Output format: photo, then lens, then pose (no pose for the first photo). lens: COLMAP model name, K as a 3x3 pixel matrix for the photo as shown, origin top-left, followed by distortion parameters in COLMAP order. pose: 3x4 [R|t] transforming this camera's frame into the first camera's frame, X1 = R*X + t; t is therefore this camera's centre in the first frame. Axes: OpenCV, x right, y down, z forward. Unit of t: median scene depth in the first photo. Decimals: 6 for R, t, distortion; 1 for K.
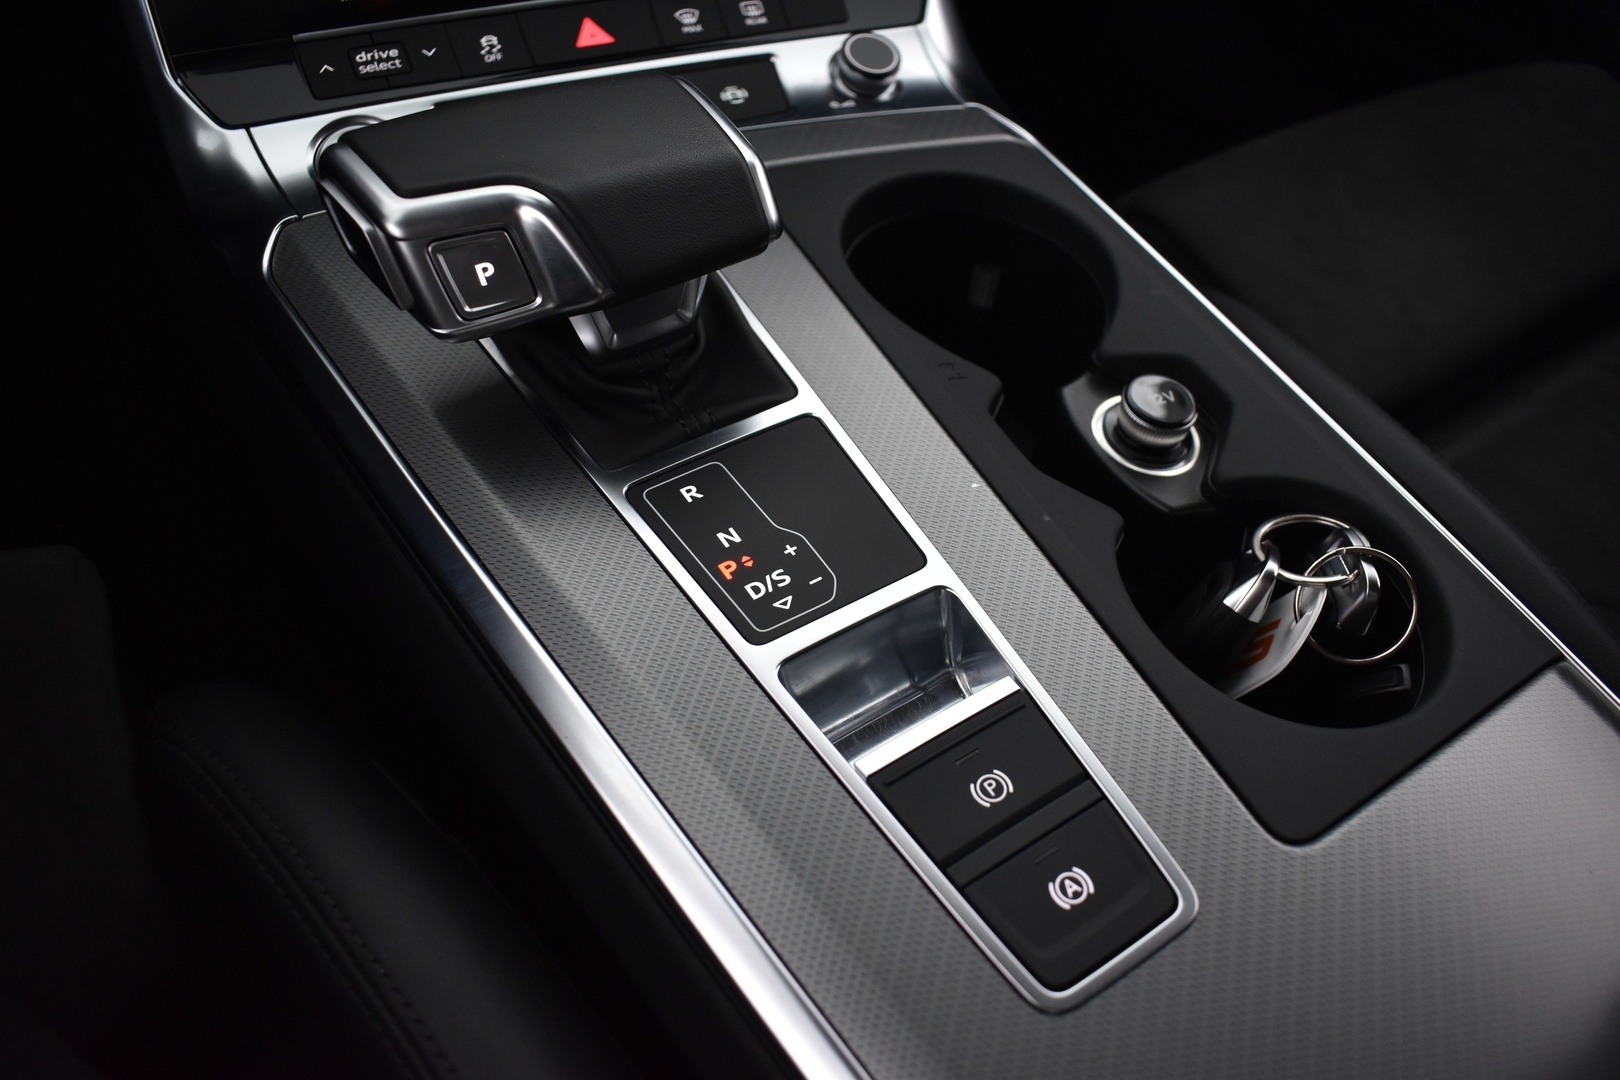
lens RADIAL K [[1252.9, 0, 810.0], [0, 1252.9, 540.0], [0, 0, 1]] dist [-0.108396, 0.028038]
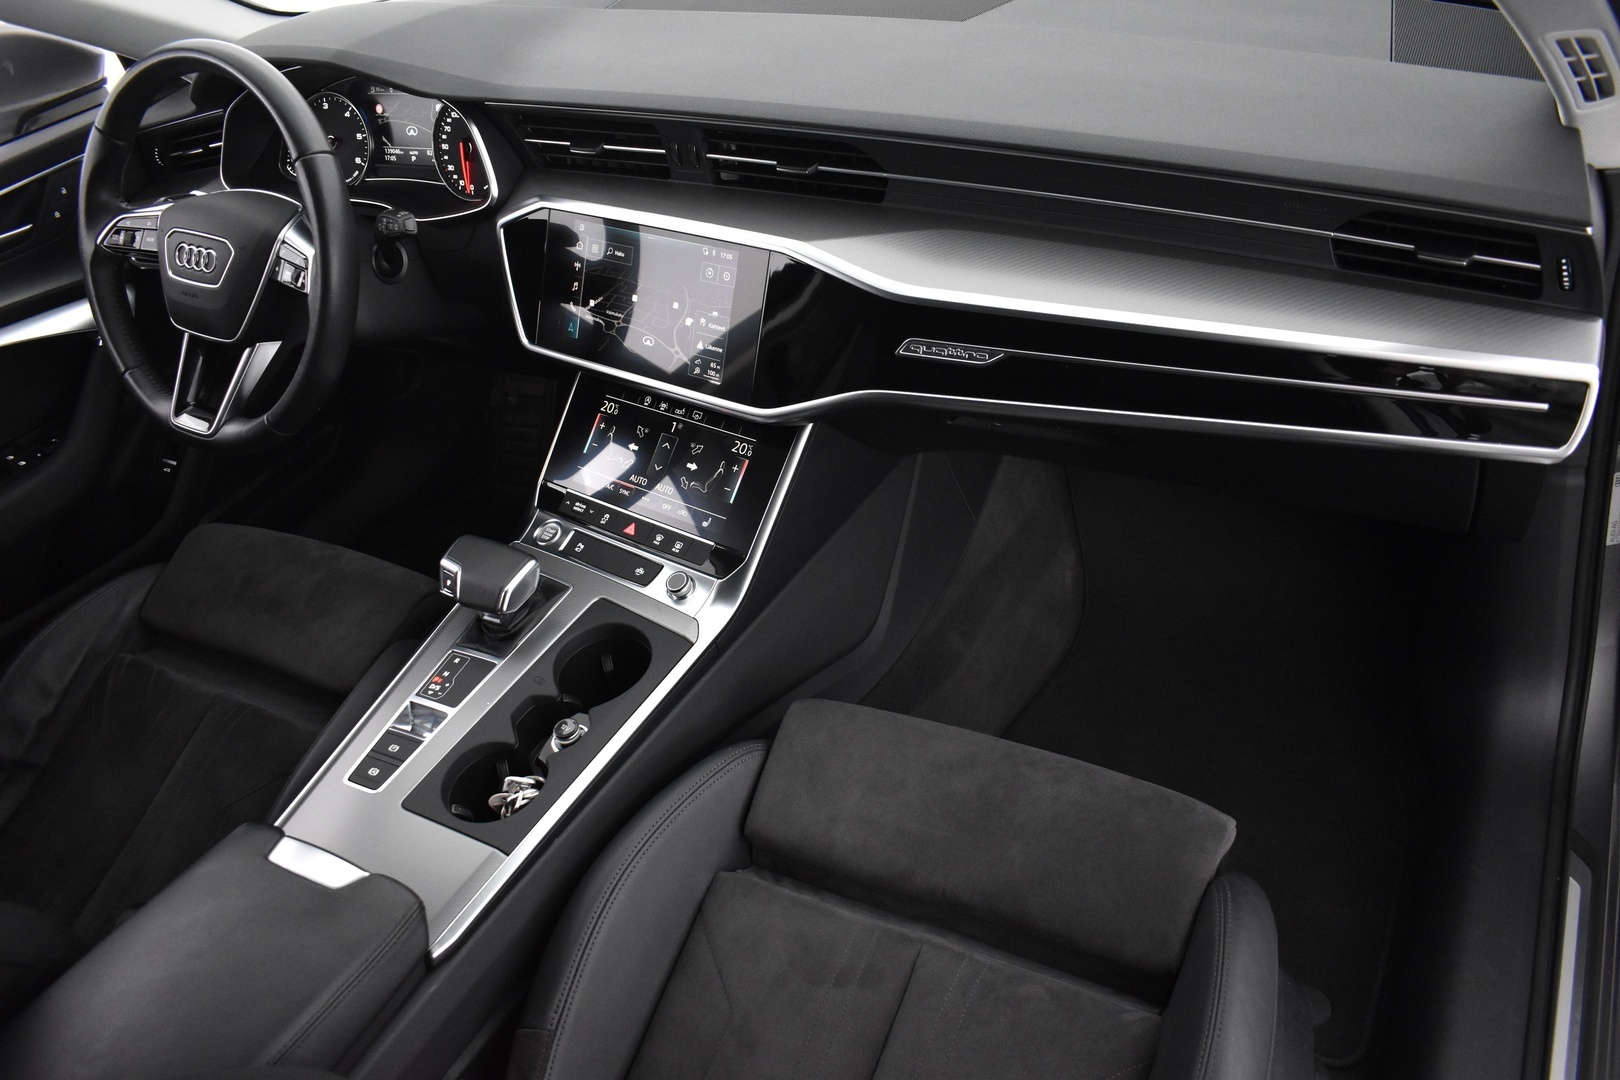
lens RADIAL K [[1252.9, 0, 810.0], [0, 1252.9, 540.0], [0, 0, 1]] dist [-0.108396, 0.028038]
pose [[0.468605, 0.423795, -0.775117, 2.347578], [-0.520488, 0.841403, 0.145371, -1.076722], [0.713794, 0.335318, 0.614866, -0.462690]]
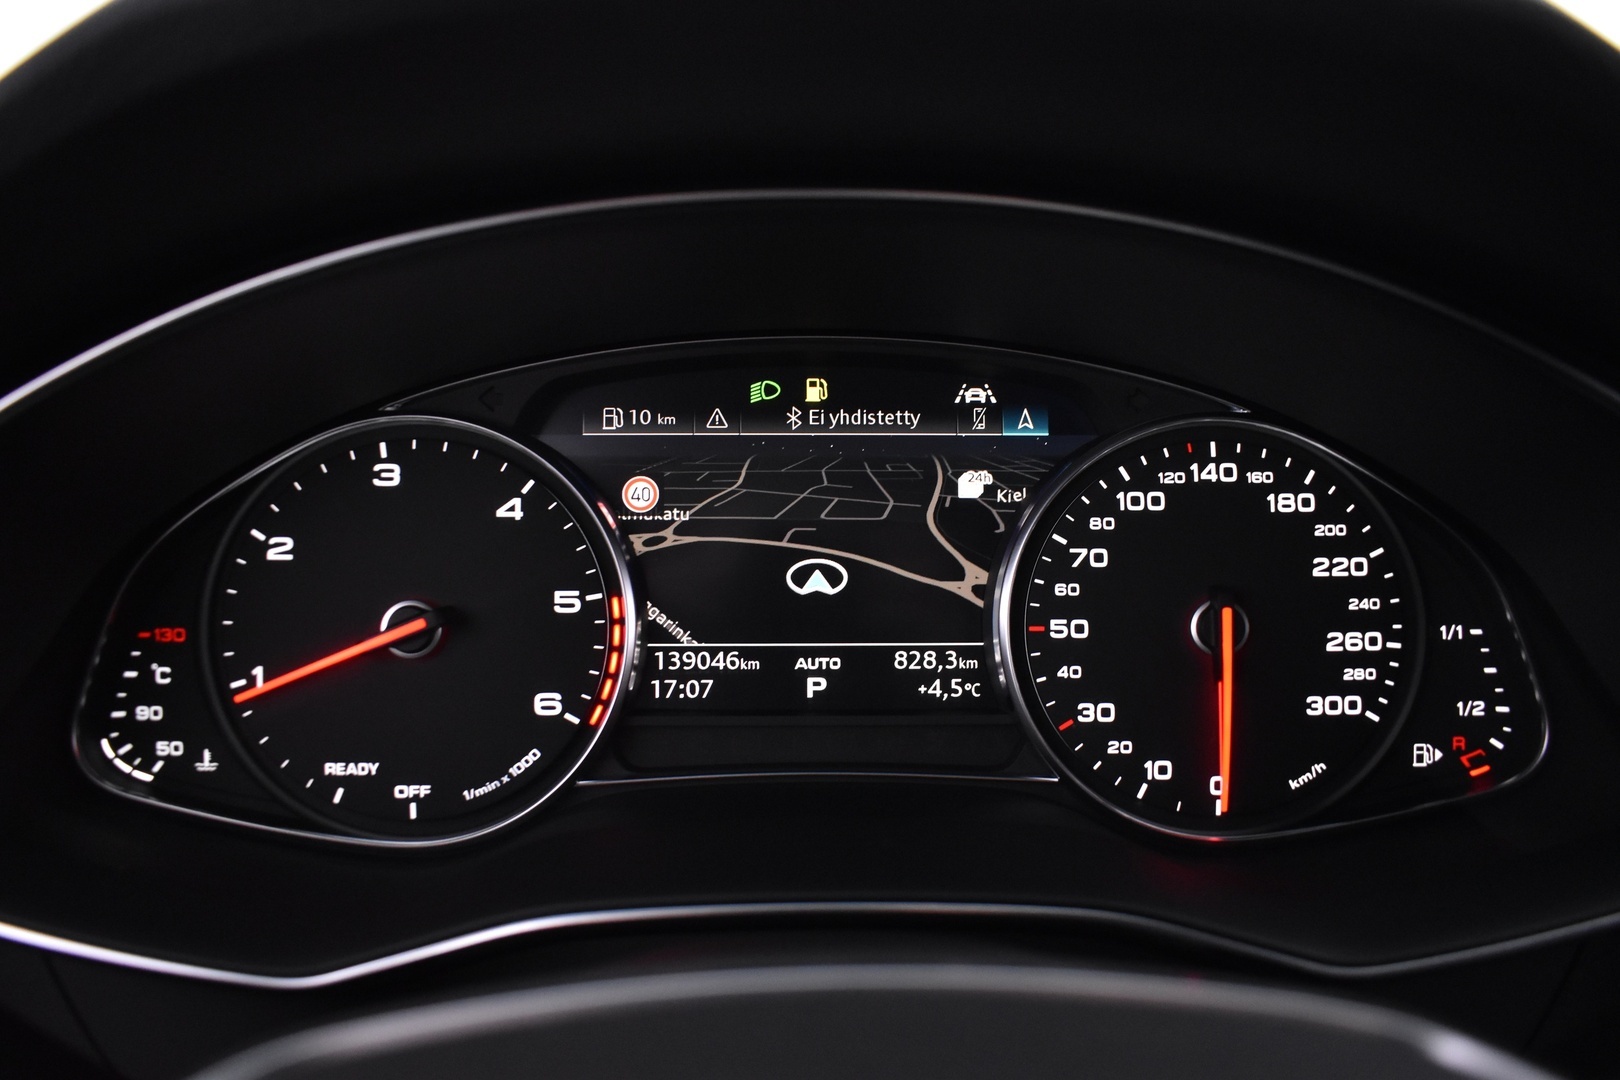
lens RADIAL K [[1252.9, 0, 810.0], [0, 1252.9, 540.0], [0, 0, 1]] dist [-0.108396, 0.028038]
pose [[0.845446, 0.082042, -0.527721, -0.881084], [-0.352841, 0.827567, -0.436619, -0.598172], [0.400904, 0.555340, 0.728611, -0.183959]]
